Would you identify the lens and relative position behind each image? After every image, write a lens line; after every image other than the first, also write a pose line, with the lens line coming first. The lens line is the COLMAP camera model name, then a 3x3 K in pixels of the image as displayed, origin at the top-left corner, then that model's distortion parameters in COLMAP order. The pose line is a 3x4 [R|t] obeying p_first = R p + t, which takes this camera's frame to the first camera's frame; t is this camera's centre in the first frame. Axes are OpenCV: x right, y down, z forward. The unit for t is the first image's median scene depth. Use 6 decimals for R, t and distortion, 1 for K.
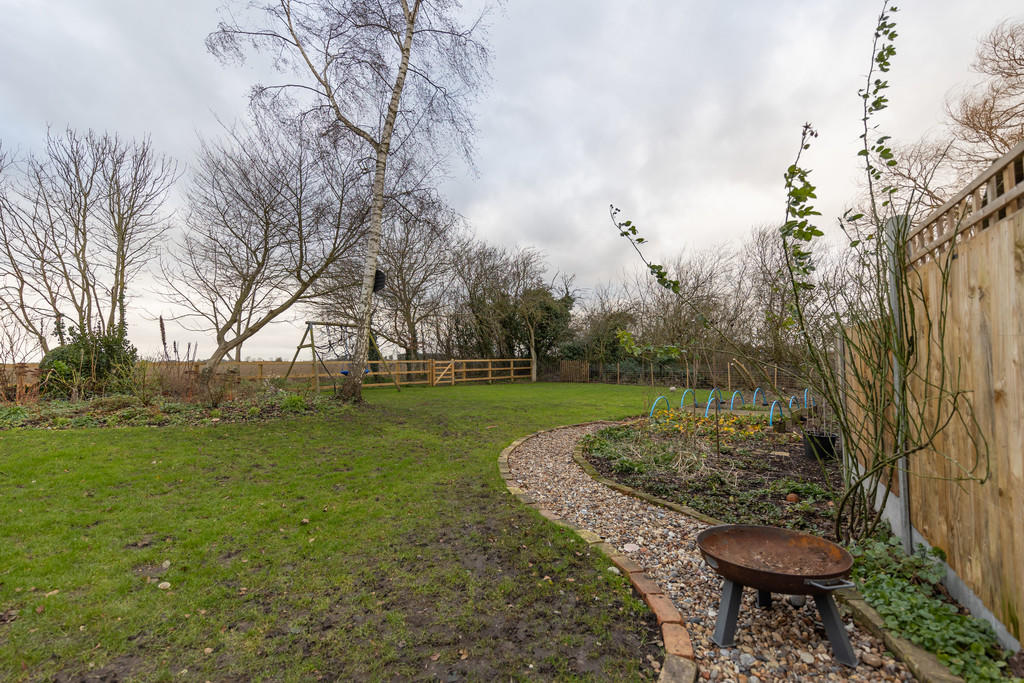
lens RADIAL K [[478.5, 0, 512.0], [0, 478.5, 341.5], [0, 0, 1]] dist [0.001847, -0.000548]
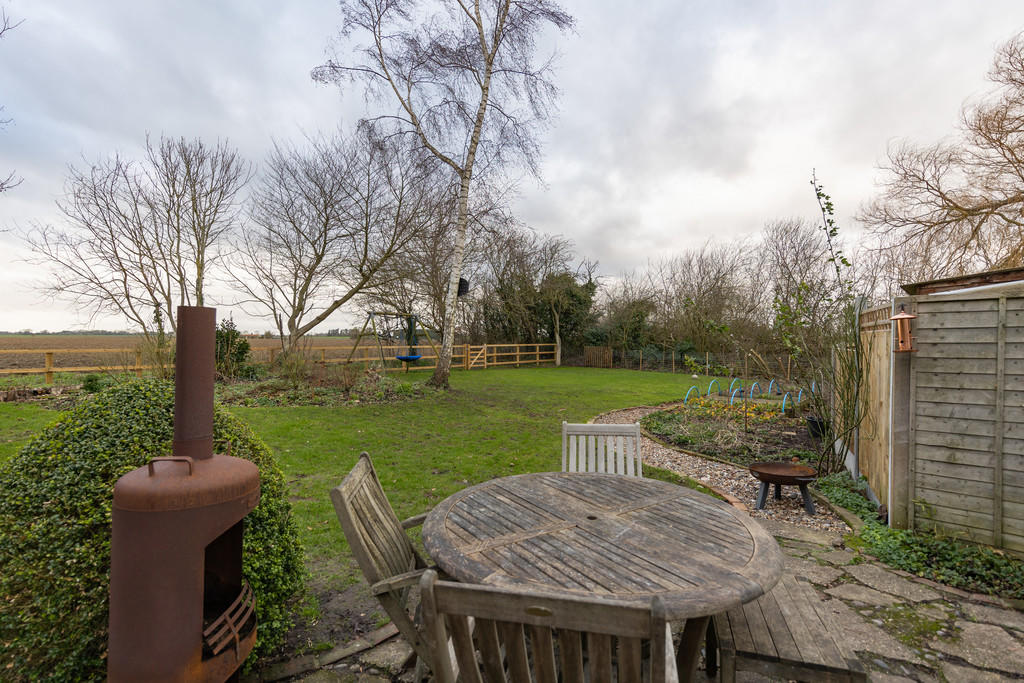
lens RADIAL K [[513.6, 0, 512.0], [0, 513.6, 341.5], [0, 0, 1]] dist [-0.001048, 0.000822]
pose [[0.999844, 0.016364, 0.006617, -0.094672], [-0.016668, 0.998664, 0.048903, -0.032964], [-0.005808, -0.049006, 0.998782, -0.172378]]
